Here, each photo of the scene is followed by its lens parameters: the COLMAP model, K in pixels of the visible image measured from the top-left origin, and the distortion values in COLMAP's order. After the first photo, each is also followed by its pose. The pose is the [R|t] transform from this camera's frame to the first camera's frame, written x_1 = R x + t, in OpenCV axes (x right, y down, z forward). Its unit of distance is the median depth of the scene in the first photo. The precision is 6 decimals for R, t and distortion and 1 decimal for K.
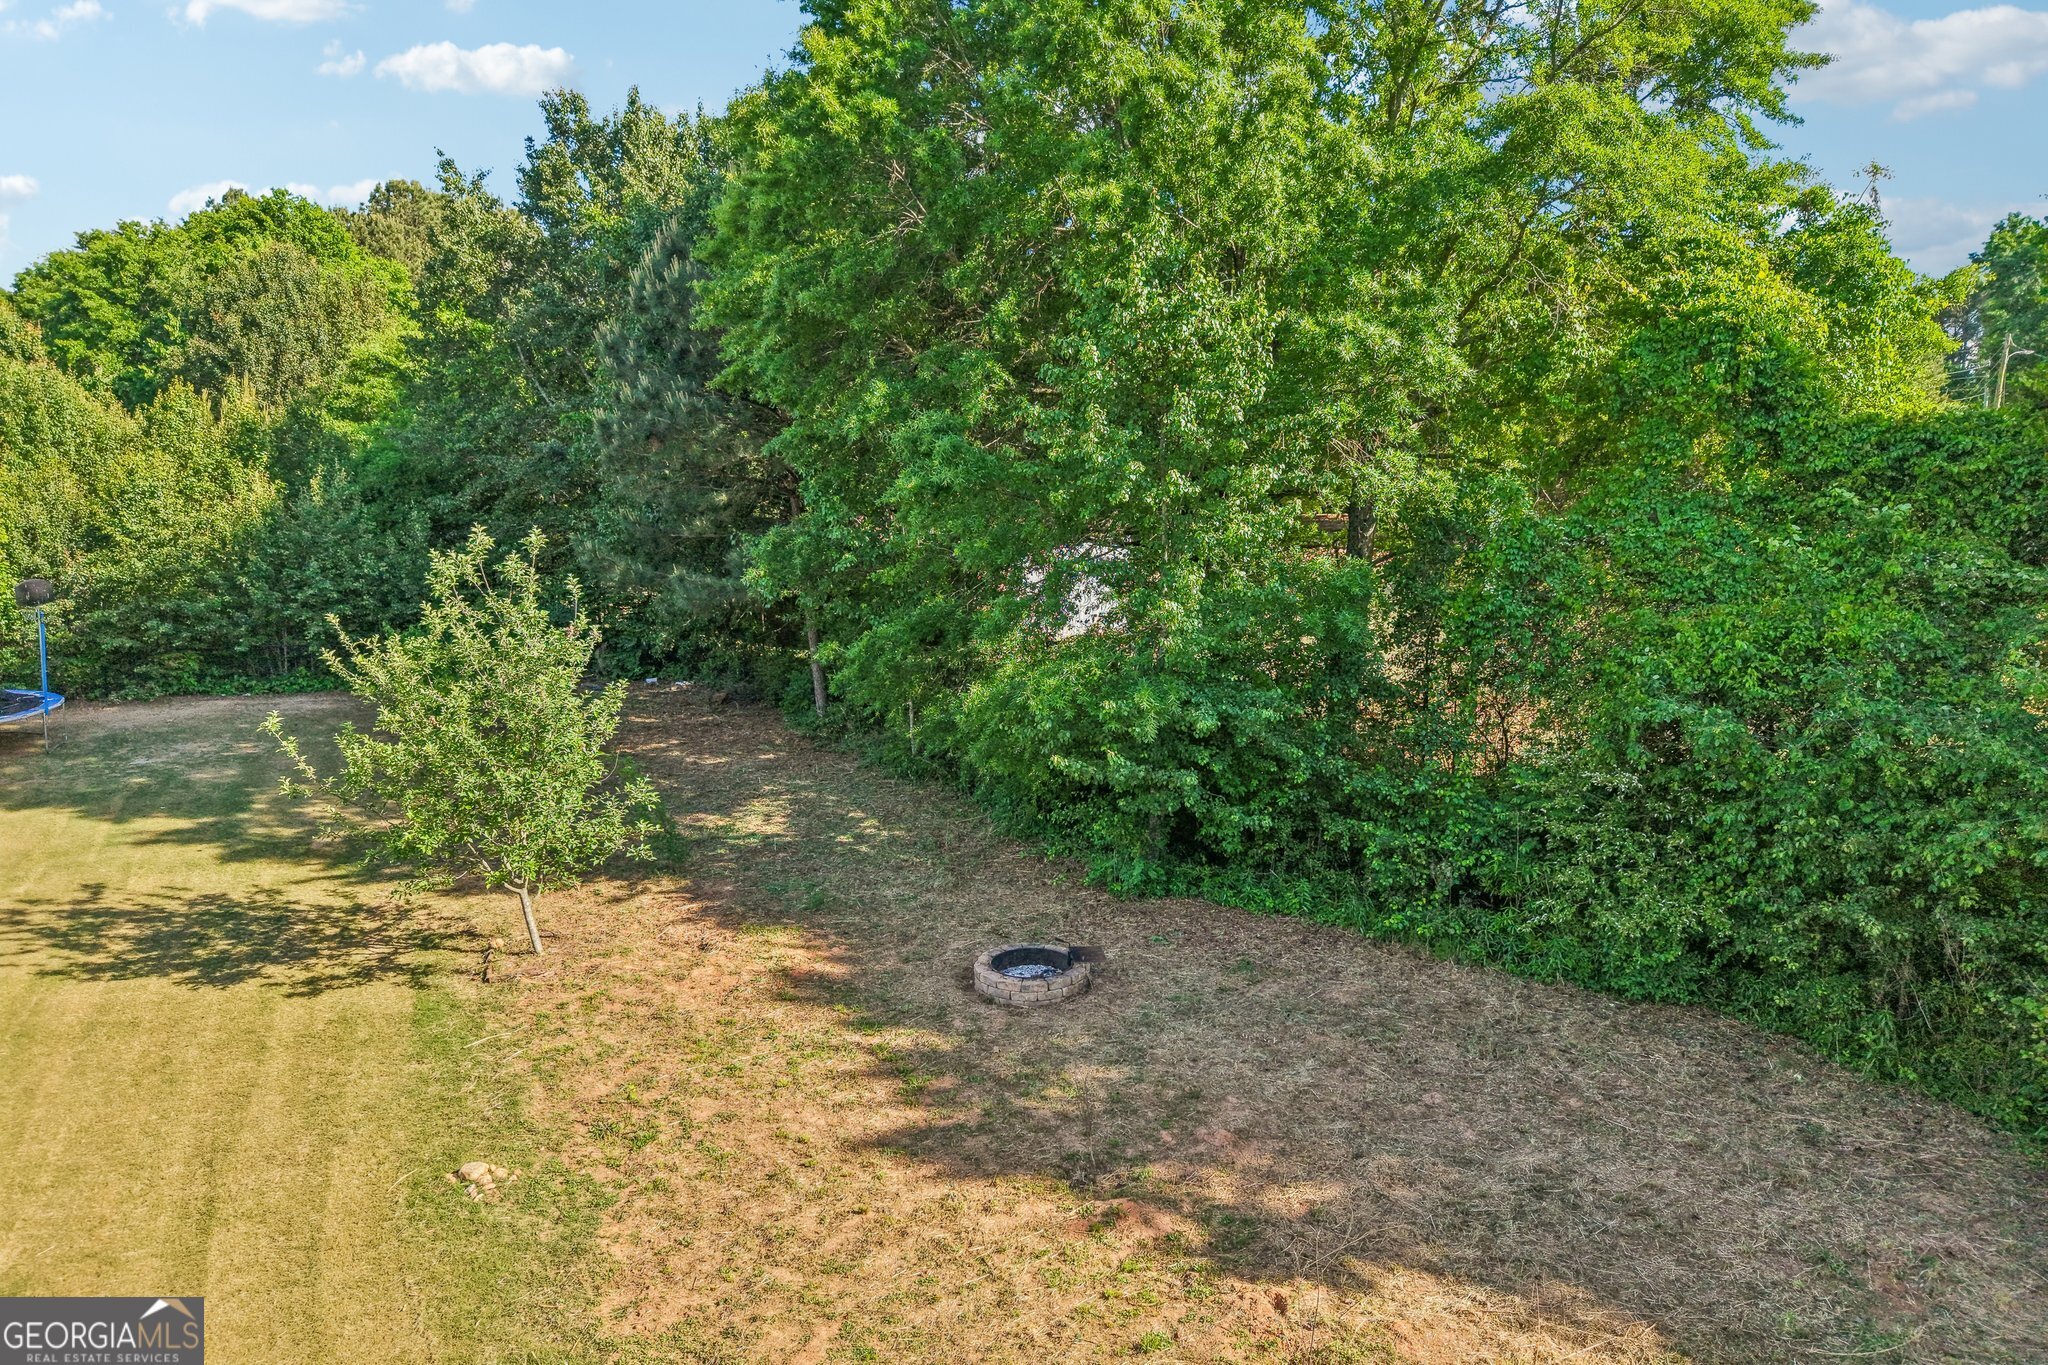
lens RADIAL K [[1354.7, 0, 1020.9], [0, 1354.7, 677.7], [0, 0, 1]] dist [-0.002771, 0.000876]
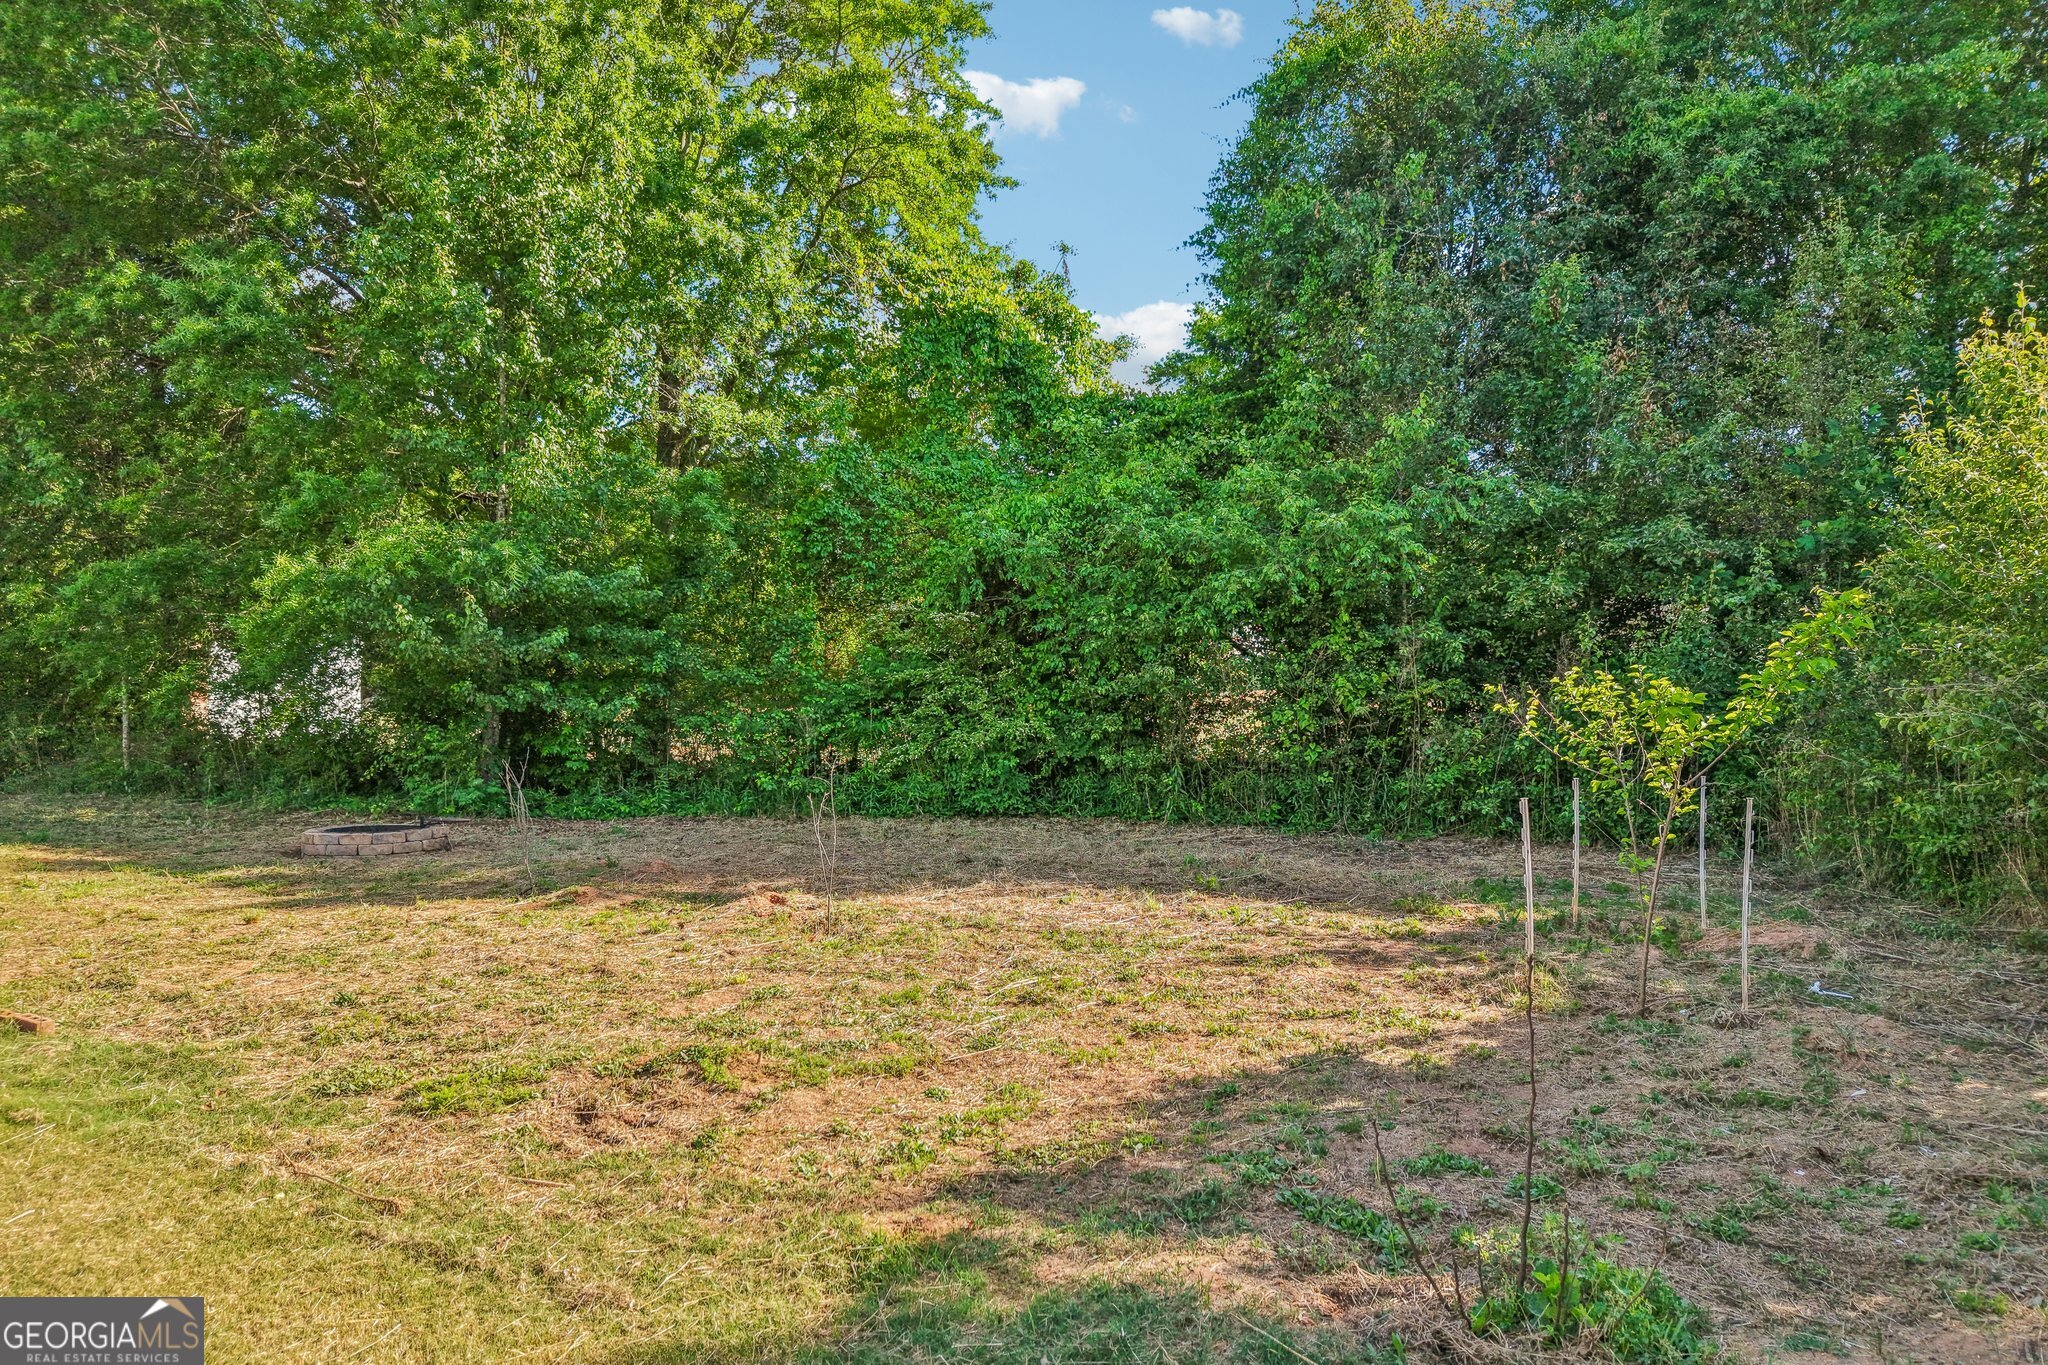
lens RADIAL K [[1347.0, 0, 1024.0], [0, 1347.0, 682.5], [0, 0, 1]] dist [0.055977, -0.084235]
pose [[0.838217, 0.015483, 0.545117, -0.115928], [0.078519, 0.985755, -0.148737, 0.267699], [-0.539654, 0.167476, 0.825061, 0.036009]]
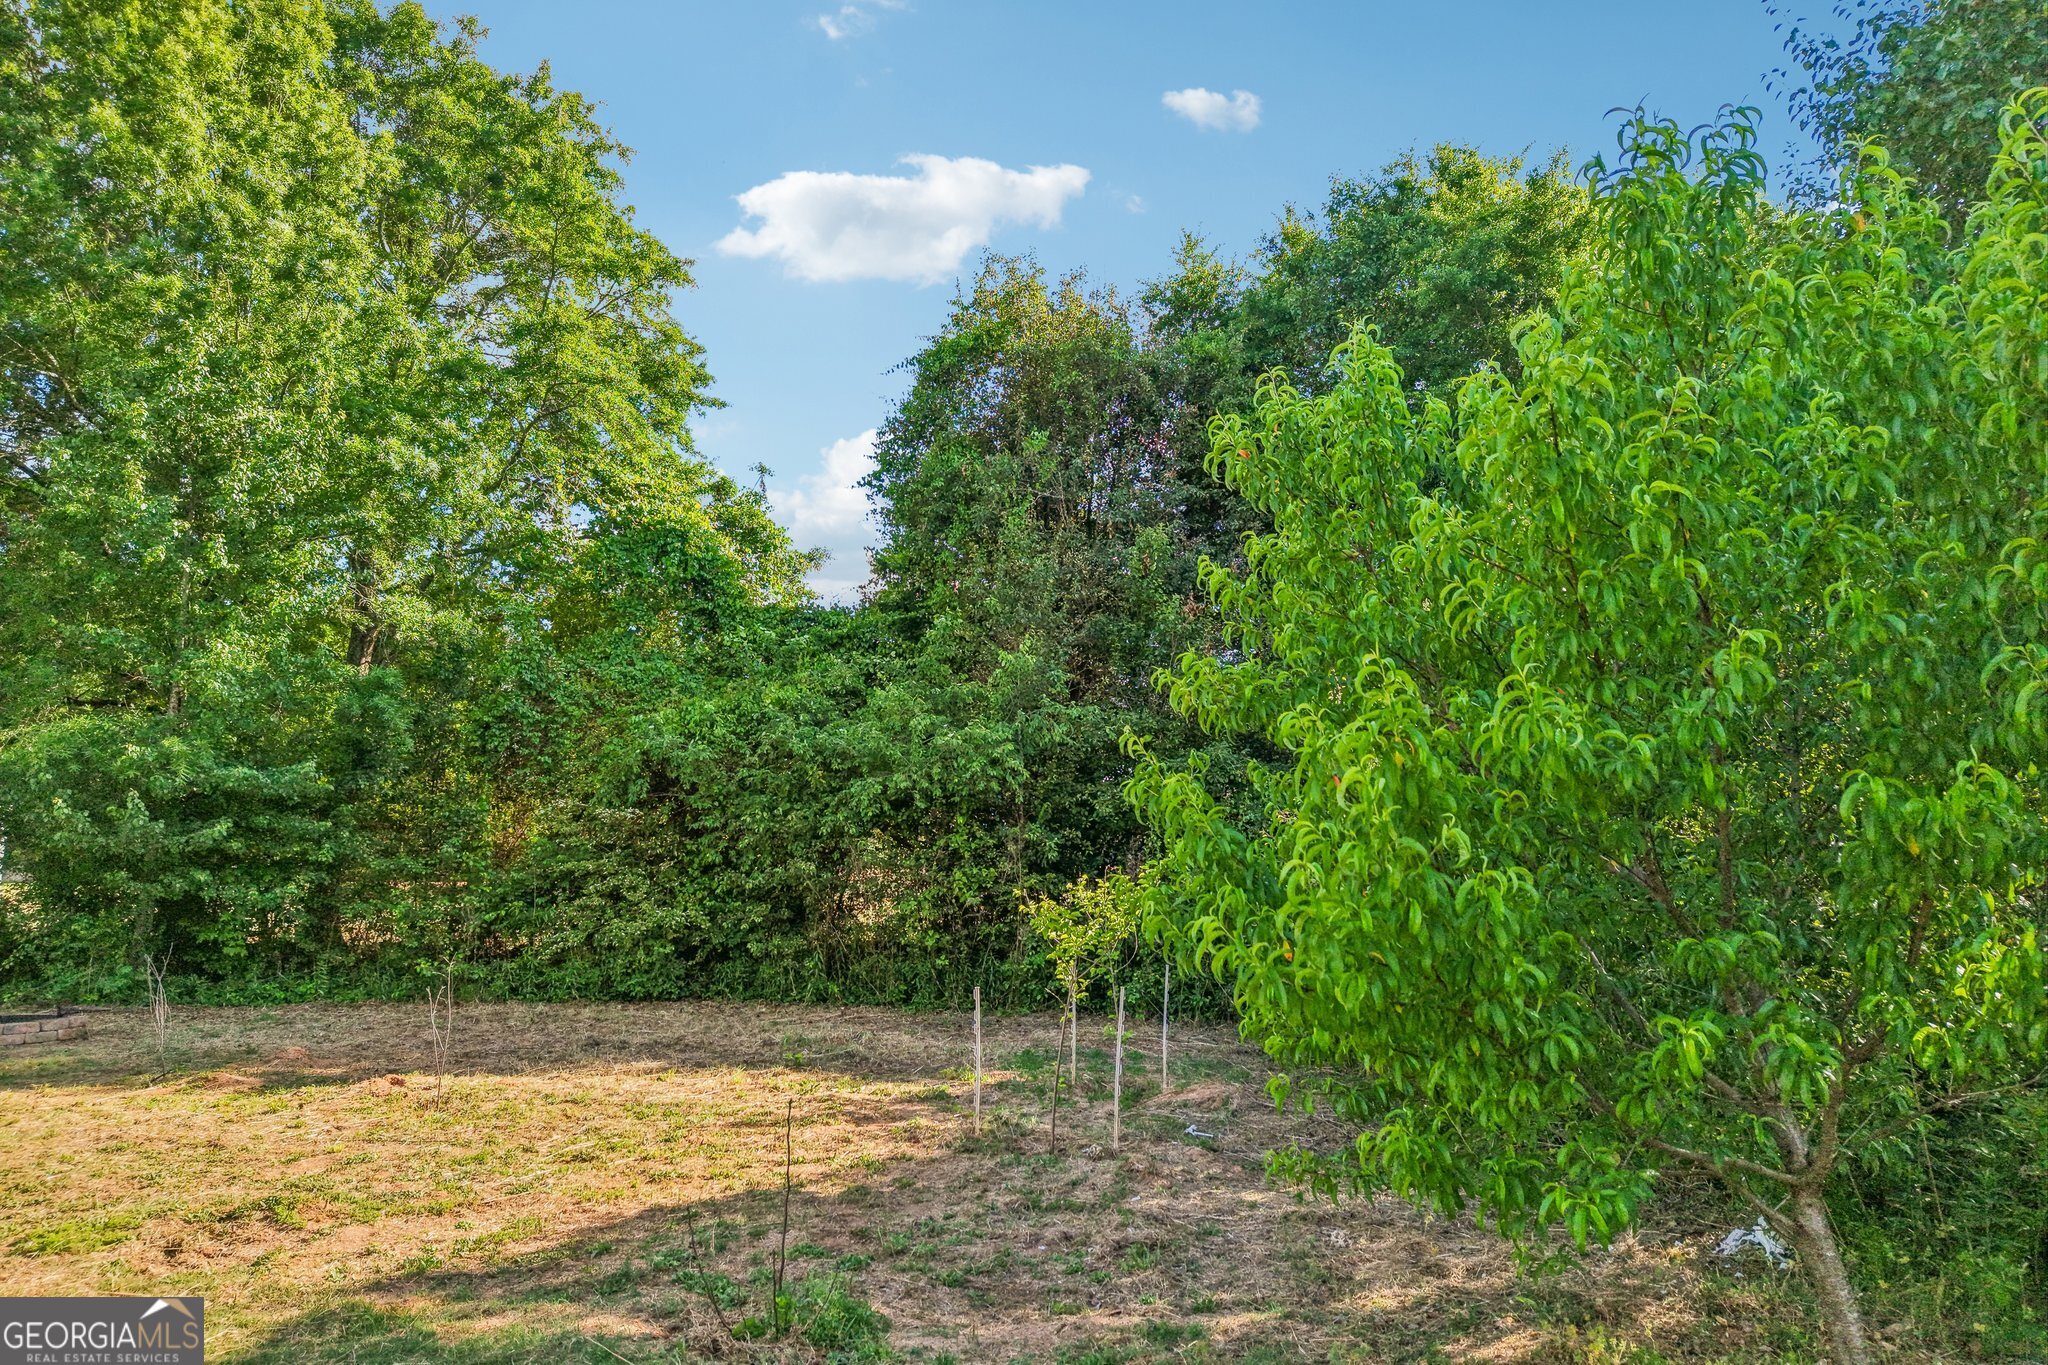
lens RADIAL K [[1354.7, 0, 1020.9], [0, 1354.7, 677.7], [0, 0, 1]] dist [-0.002771, 0.000876]
pose [[0.722389, 0.111927, 0.682368, -0.138453], [0.095302, 0.961281, -0.258568, 0.275428], [-0.684888, 0.251818, 0.683752, -0.117714]]
